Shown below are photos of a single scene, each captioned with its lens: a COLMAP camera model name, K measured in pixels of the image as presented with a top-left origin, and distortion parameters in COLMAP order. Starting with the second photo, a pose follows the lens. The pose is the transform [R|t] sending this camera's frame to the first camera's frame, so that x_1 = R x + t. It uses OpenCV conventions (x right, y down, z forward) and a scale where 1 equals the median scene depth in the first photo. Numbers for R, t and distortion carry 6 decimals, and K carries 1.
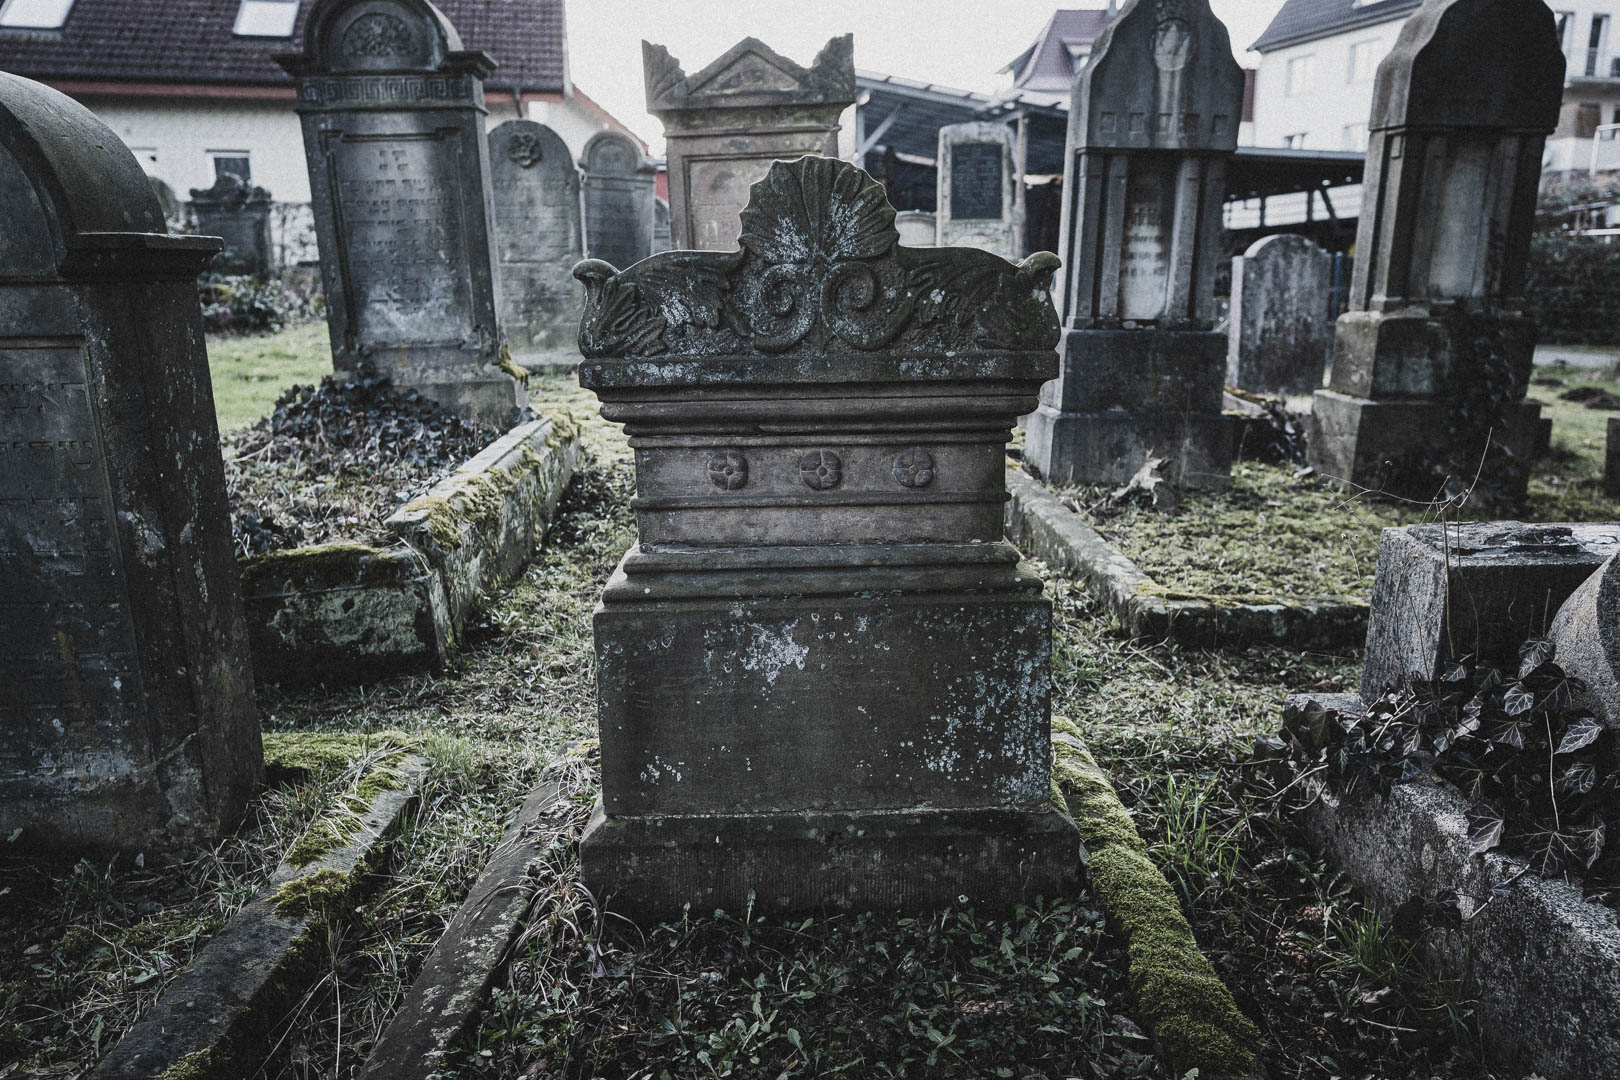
lens RADIAL K [[1224.1, 0, 815.6], [0, 1224.1, 540.7], [0, 0, 1]] dist [0.028369, 0.004424]
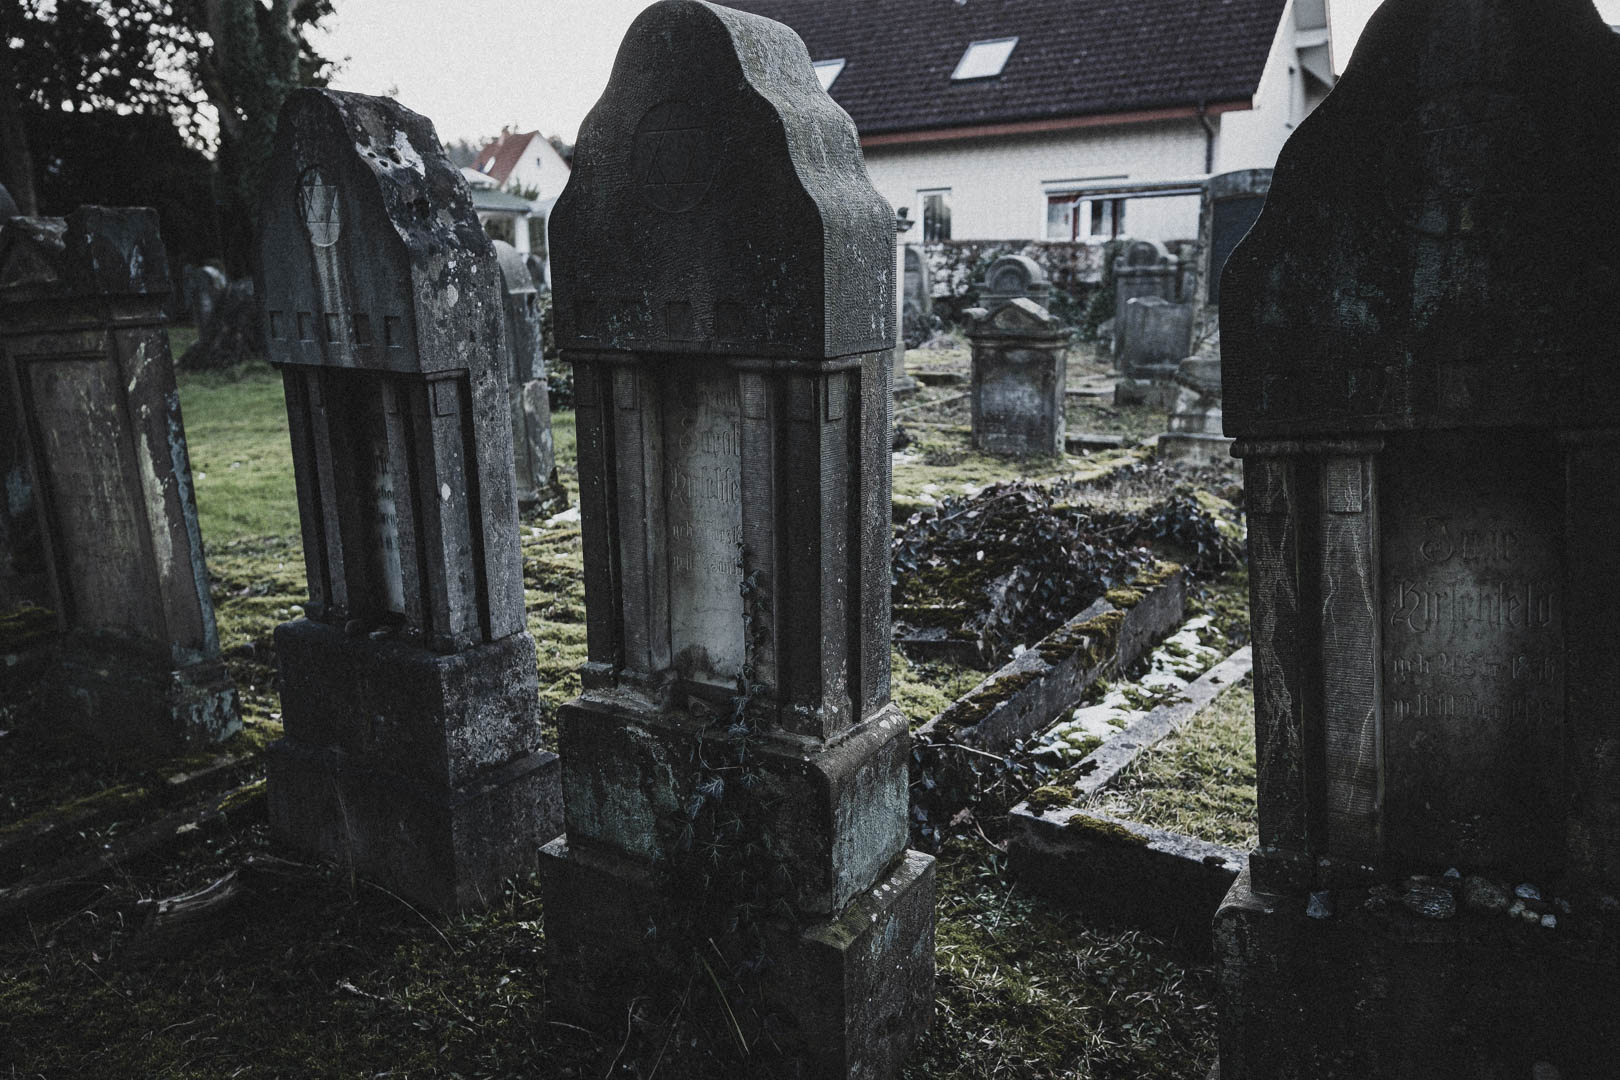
lens RADIAL K [[1224.1, 0, 809.3], [0, 1224.1, 541.4], [0, 0, 1]] dist [0.028369, 0.004424]
pose [[0.774217, 0.119764, -0.621486, 0.867515], [-0.117336, 0.992072, 0.045006, -0.286712], [0.621949, 0.038078, 0.782131, 0.662808]]
